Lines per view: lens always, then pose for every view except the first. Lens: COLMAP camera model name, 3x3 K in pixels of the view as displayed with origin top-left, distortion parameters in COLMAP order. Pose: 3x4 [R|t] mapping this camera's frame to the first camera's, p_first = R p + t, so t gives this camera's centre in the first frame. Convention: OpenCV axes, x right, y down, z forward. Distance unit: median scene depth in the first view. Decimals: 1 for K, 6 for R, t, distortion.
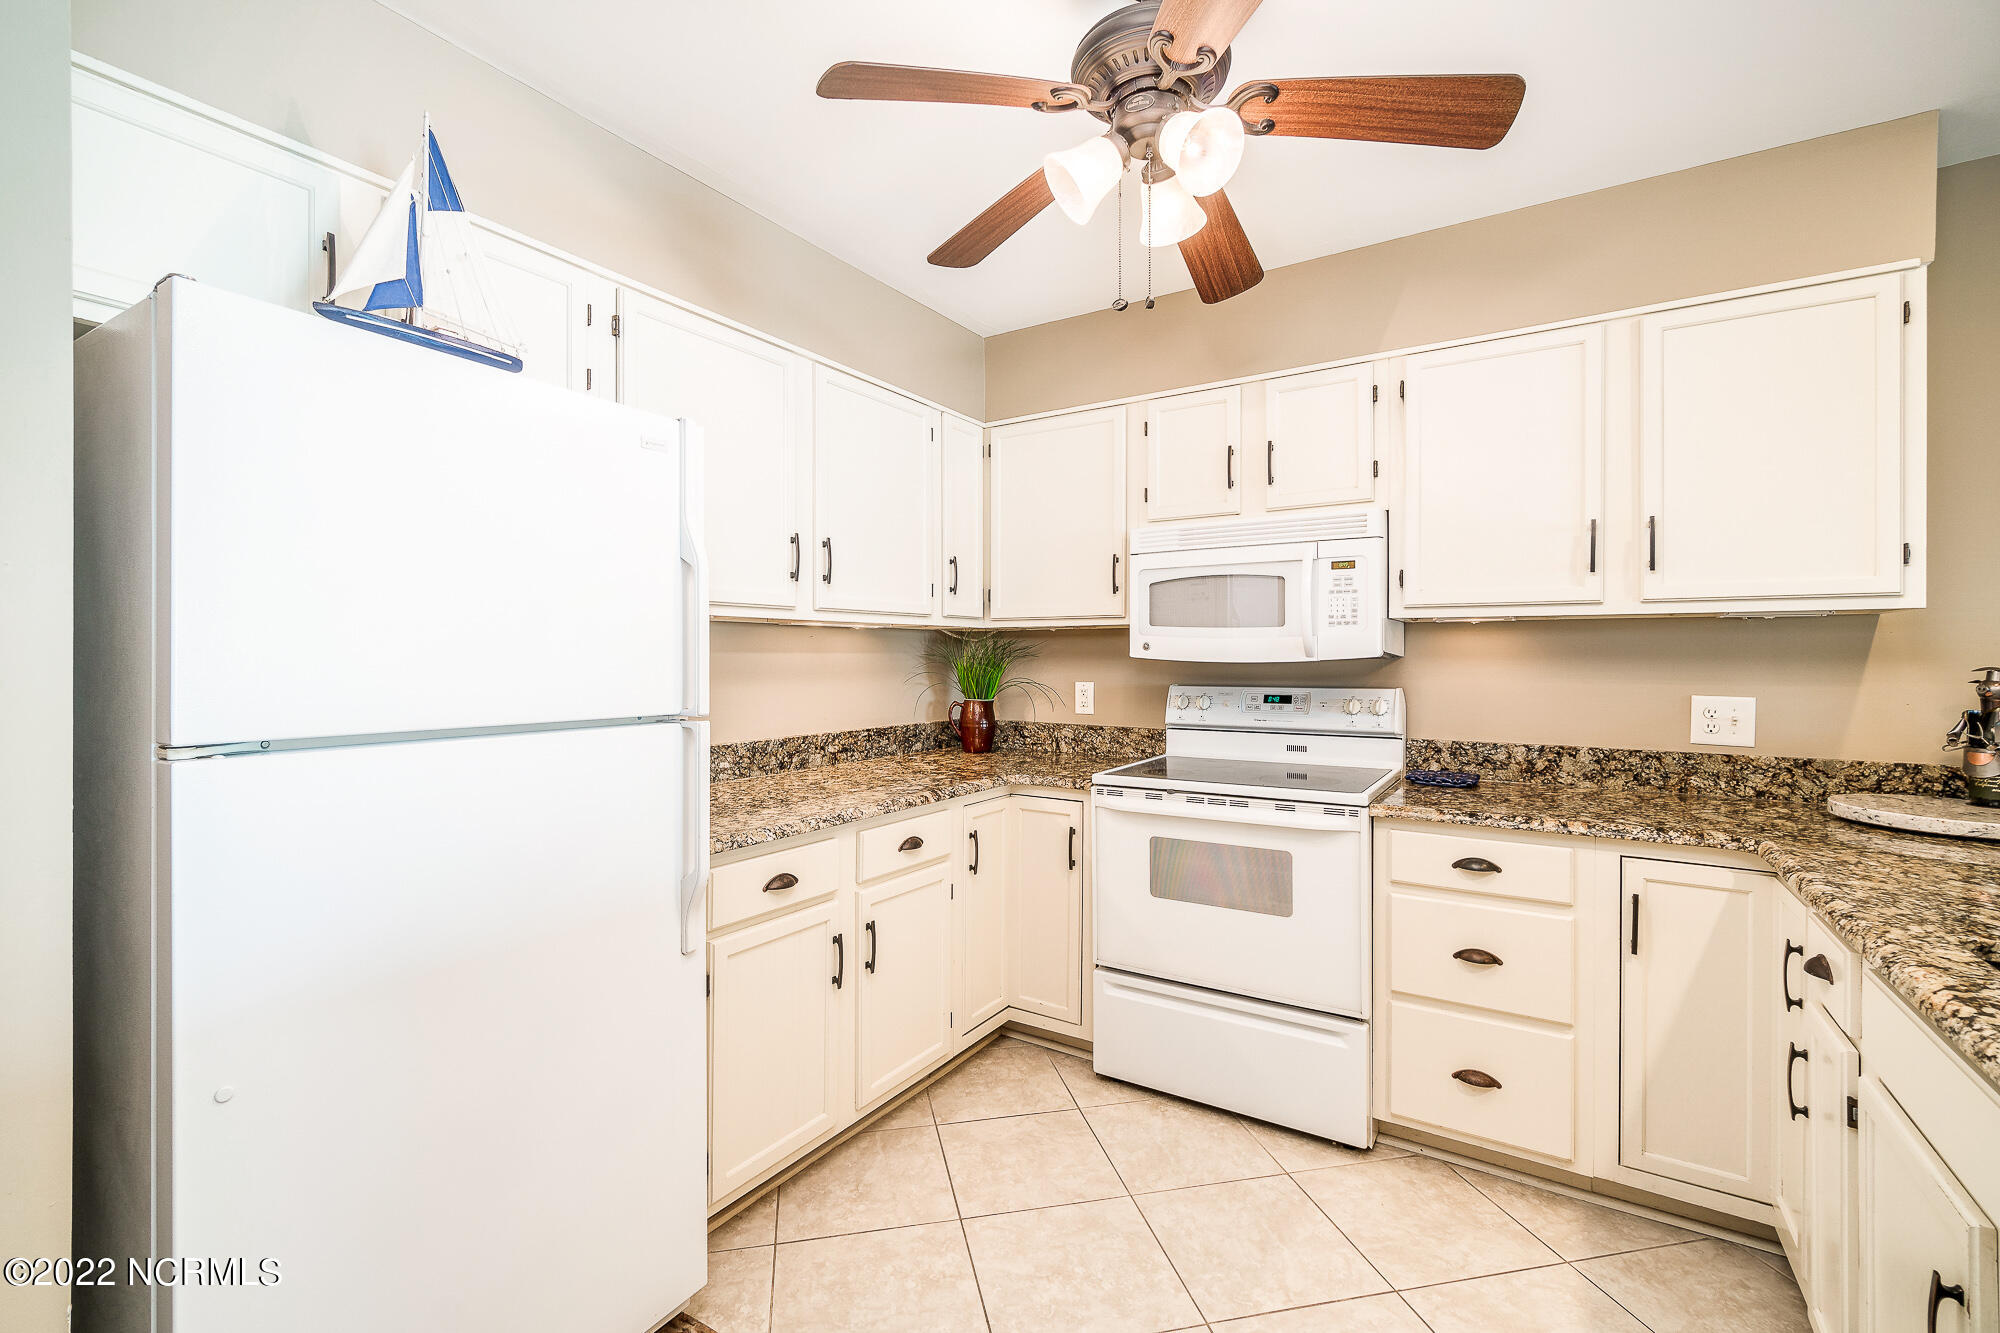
lens RADIAL K [[867.6, 0, 996.1], [0, 867.6, 656.6], [0, 0, 1]] dist [-0.005340, 0.001290]
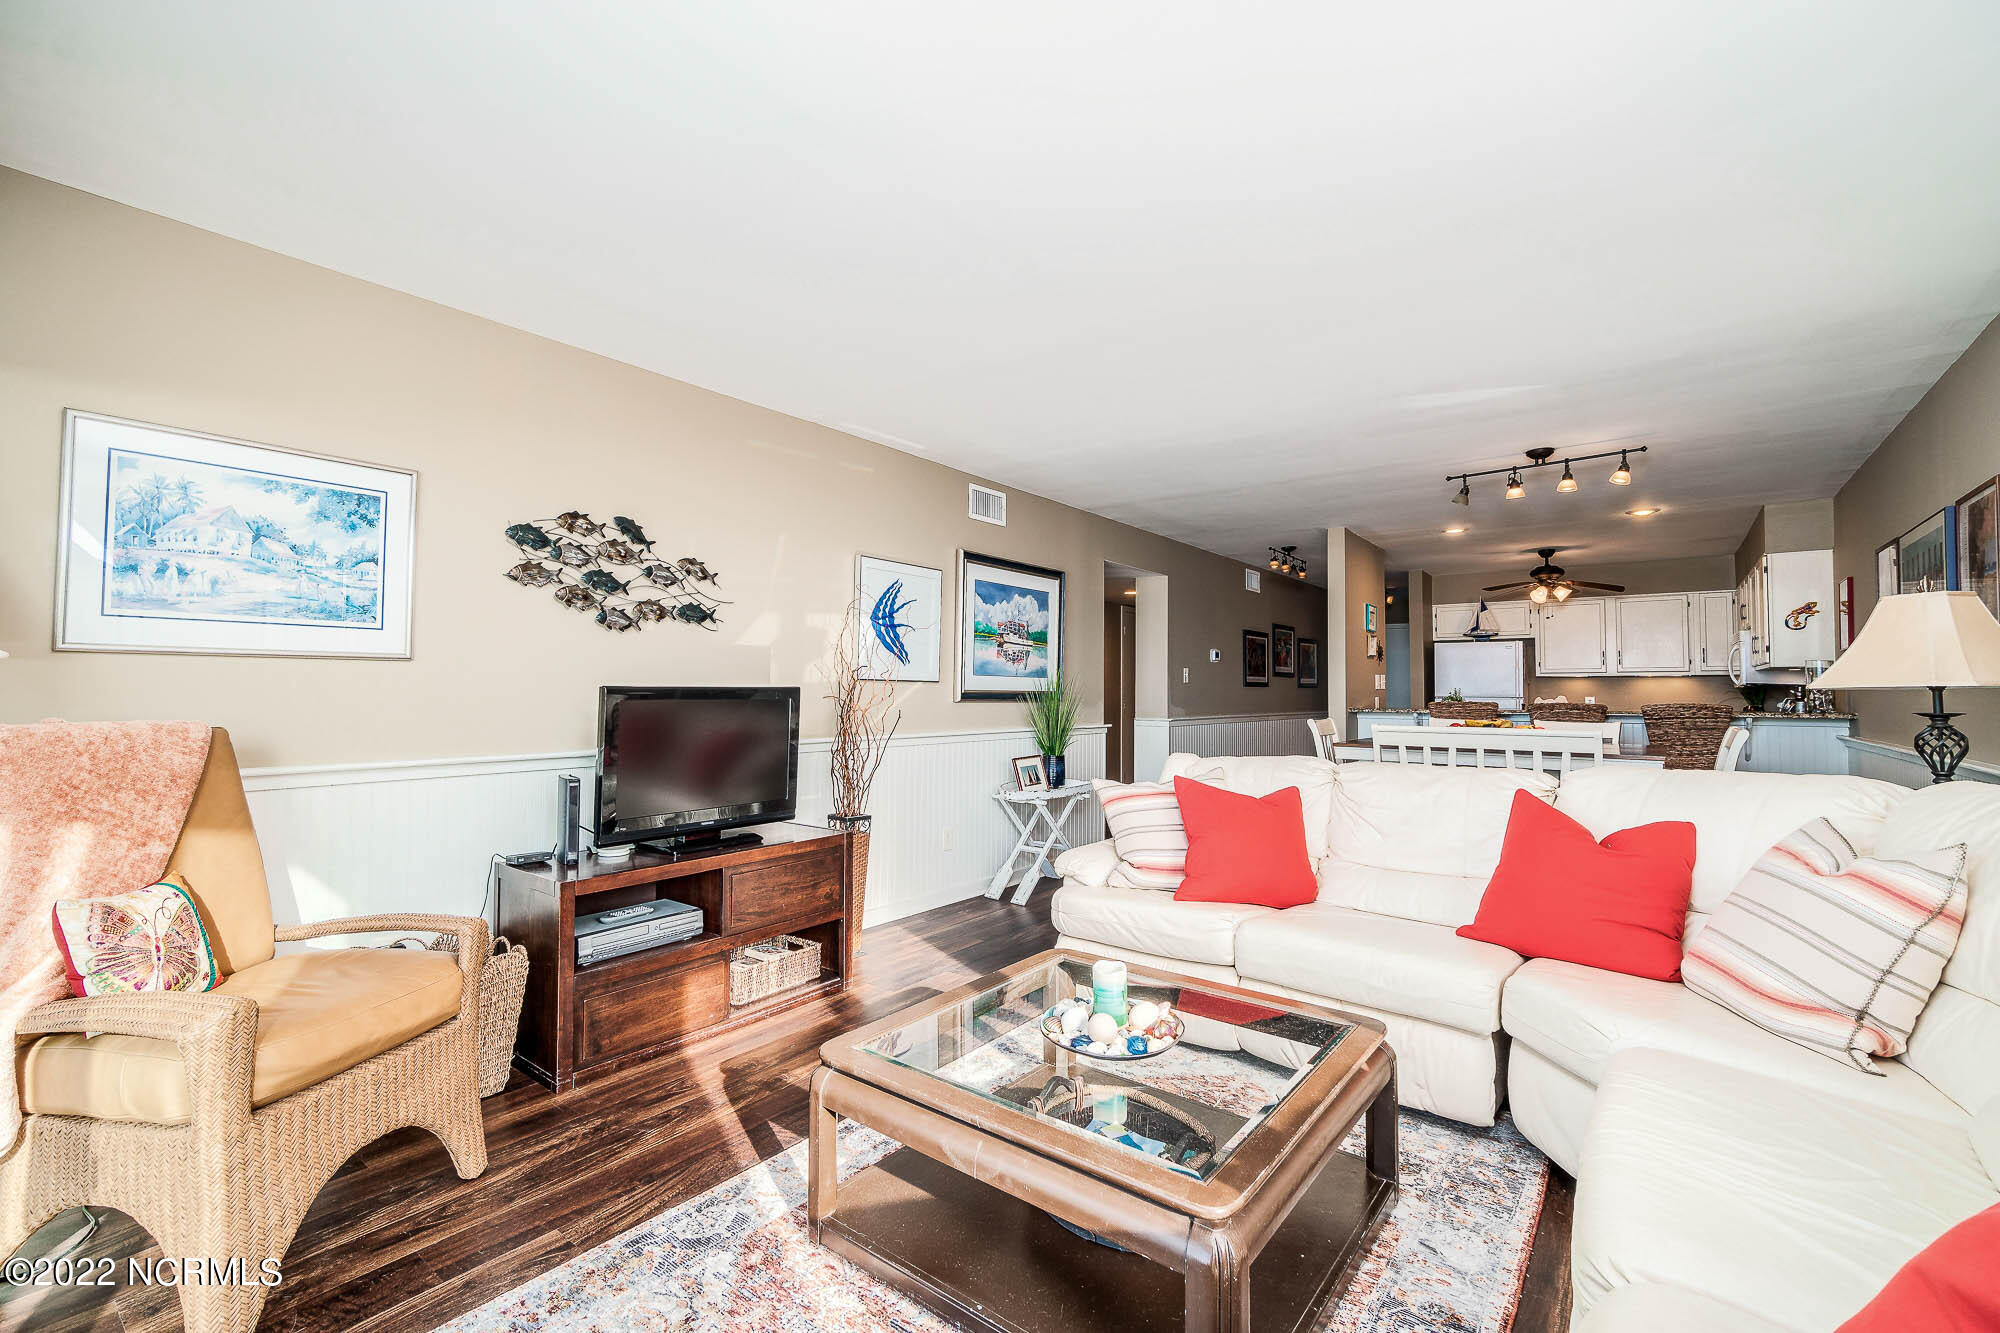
lens RADIAL K [[867.6, 0, 978.9], [0, 867.6, 661.6], [0, 0, 1]] dist [-0.005340, 0.001290]
pose [[-0.089007, -0.036587, -0.995359, 3.356480], [-0.006402, 0.999325, -0.036160, 0.044385], [0.996010, 0.003154, -0.089181, -1.163864]]
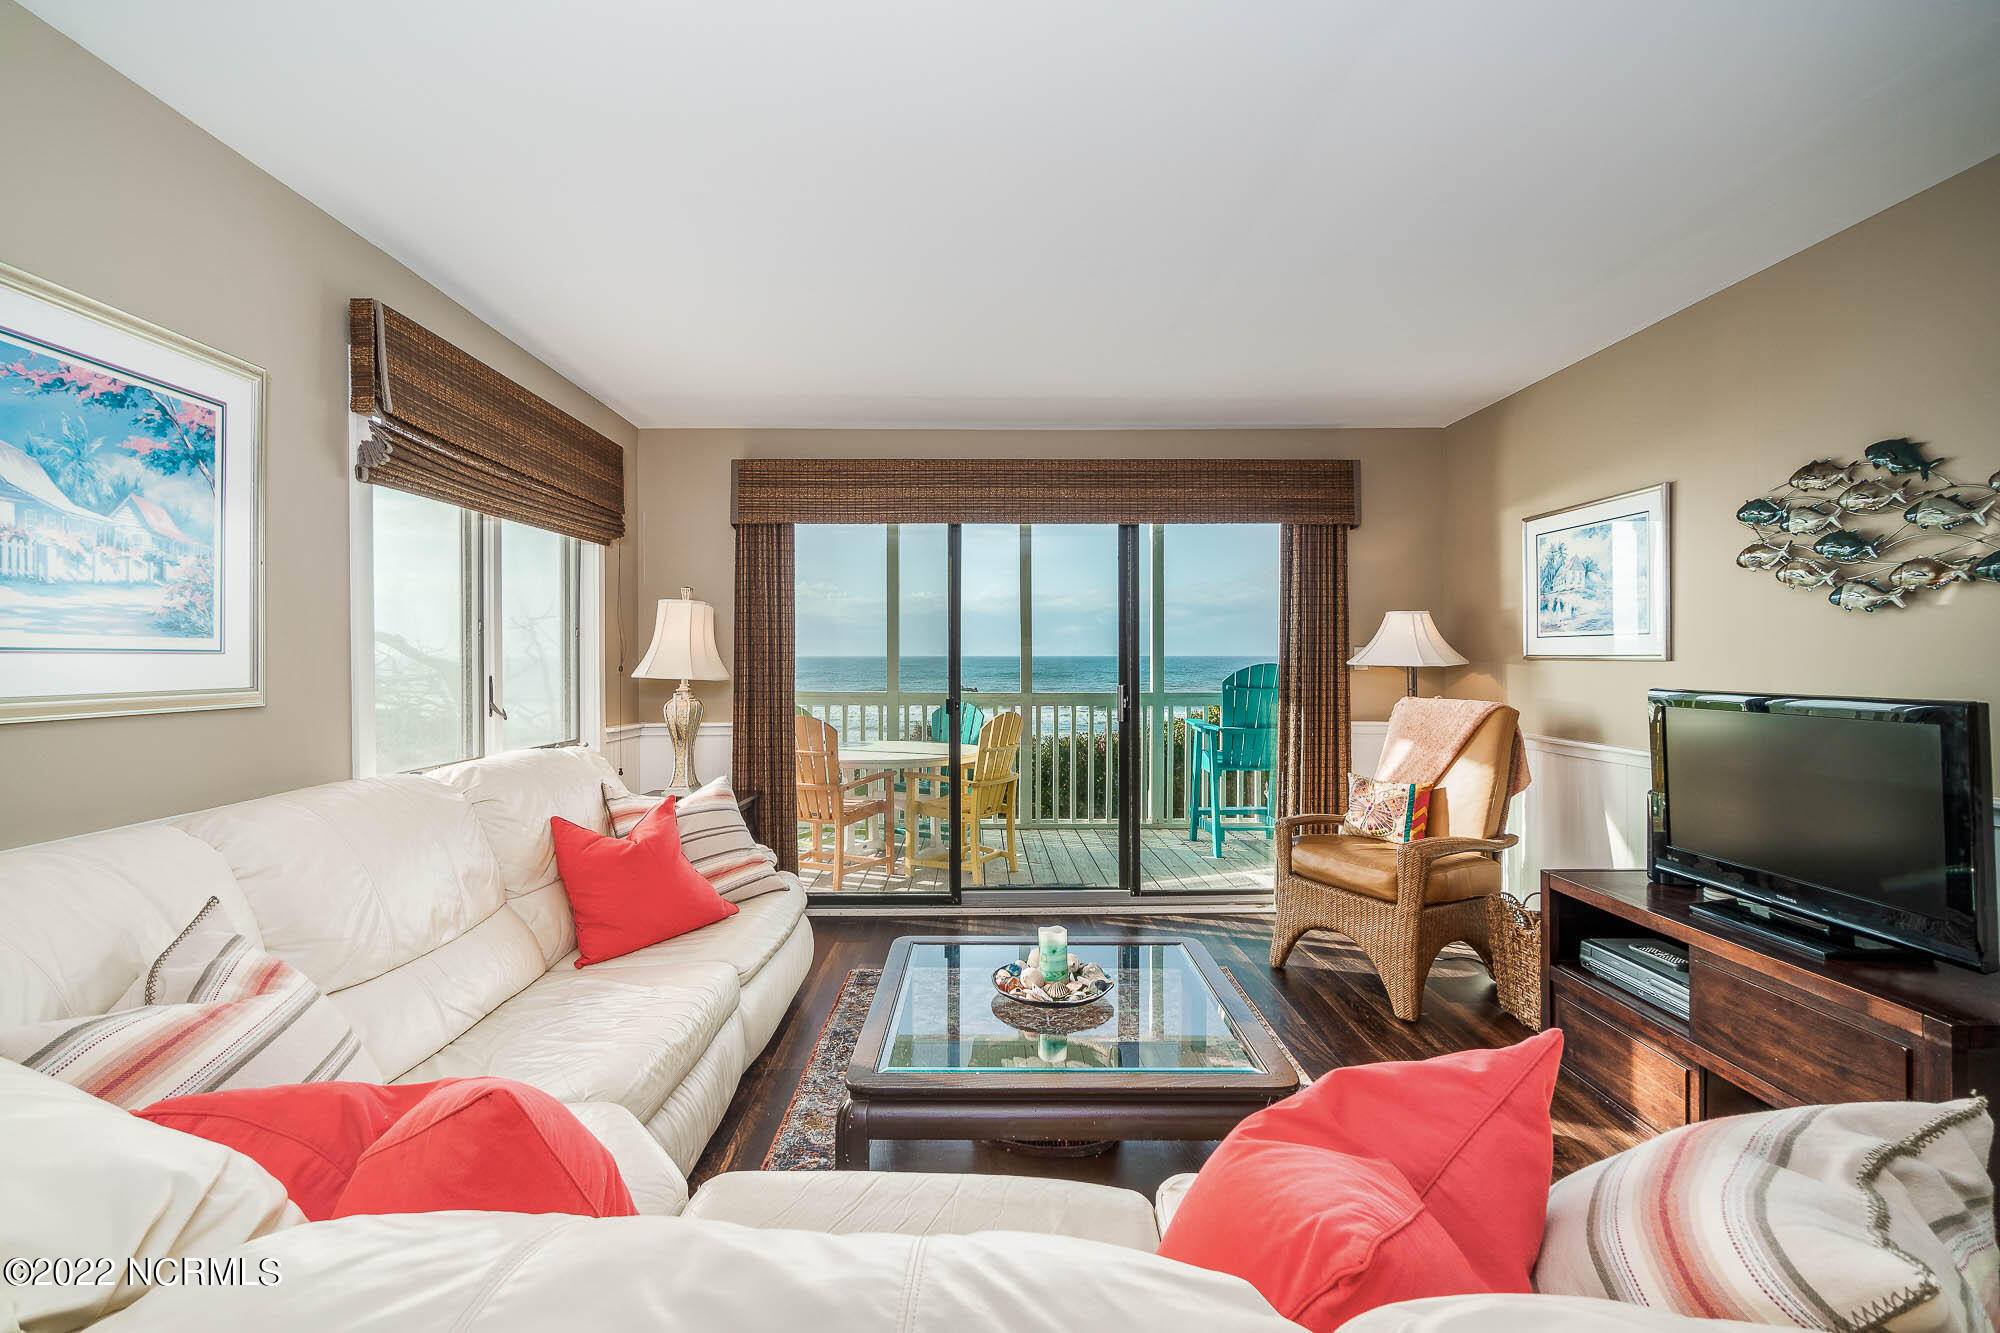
lens RADIAL K [[872.5, 0, 1001.3], [0, 872.5, 665.3], [0, 0, 1]] dist [-0.001980, 0.001264]
pose [[-0.559823, -0.011450, 0.828533, 1.762436], [-0.000119, 0.999906, 0.013738, -0.005340], [-0.828612, 0.007593, -0.559772, -0.533231]]
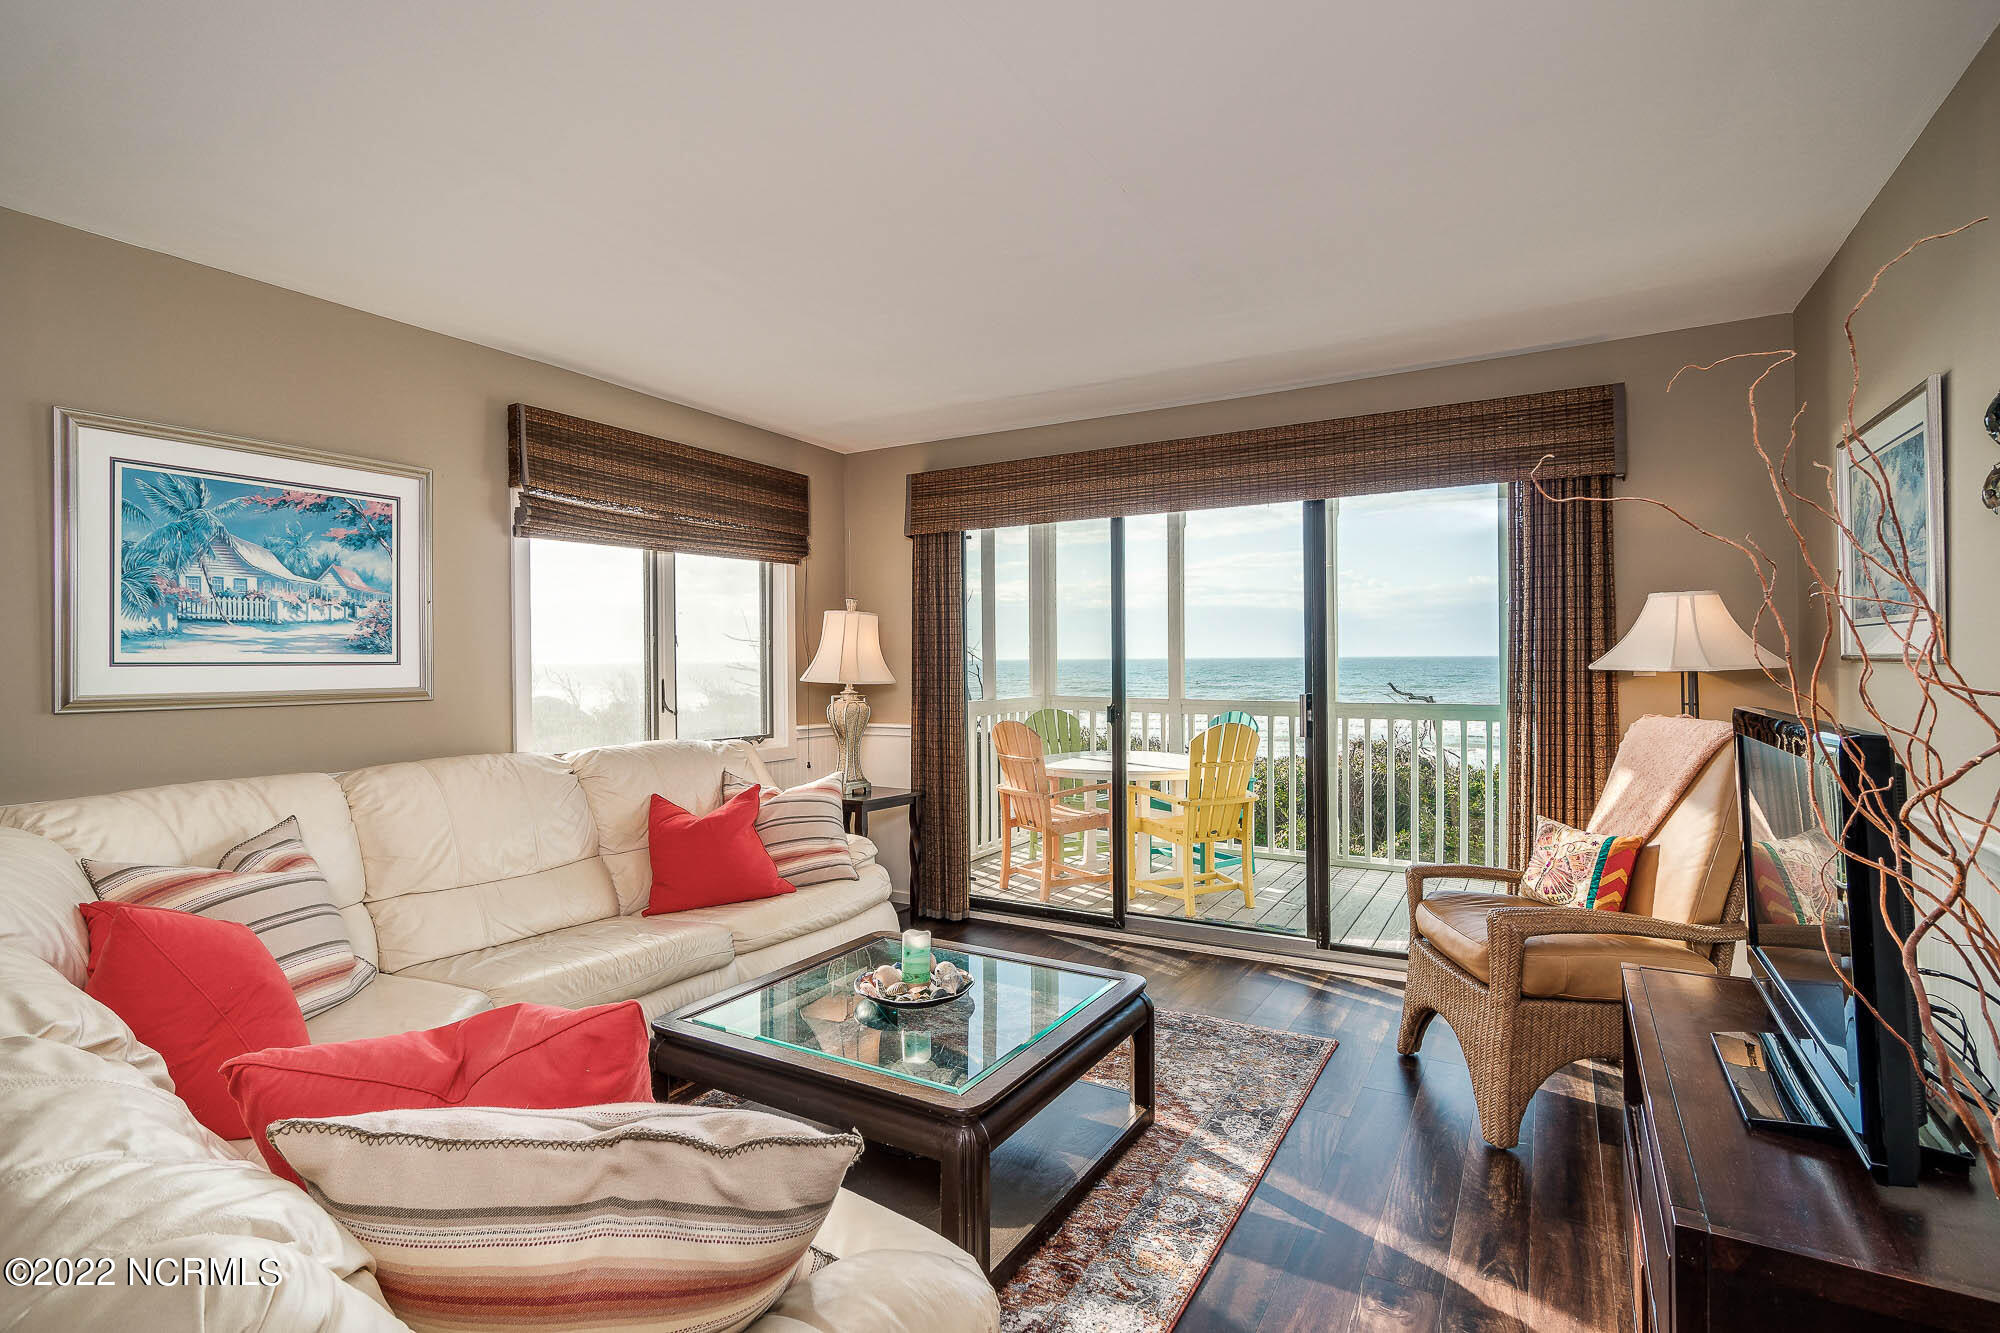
lens RADIAL K [[975.8, 0, 981.8], [0, 975.8, 660.8], [0, 0, 1]] dist [-0.000072, -0.001463]
pose [[-0.048256, -0.004227, 0.998826, 1.450566], [0.009498, 0.999944, 0.004690, -0.009023], [-0.998790, 0.009714, -0.048213, -1.123427]]
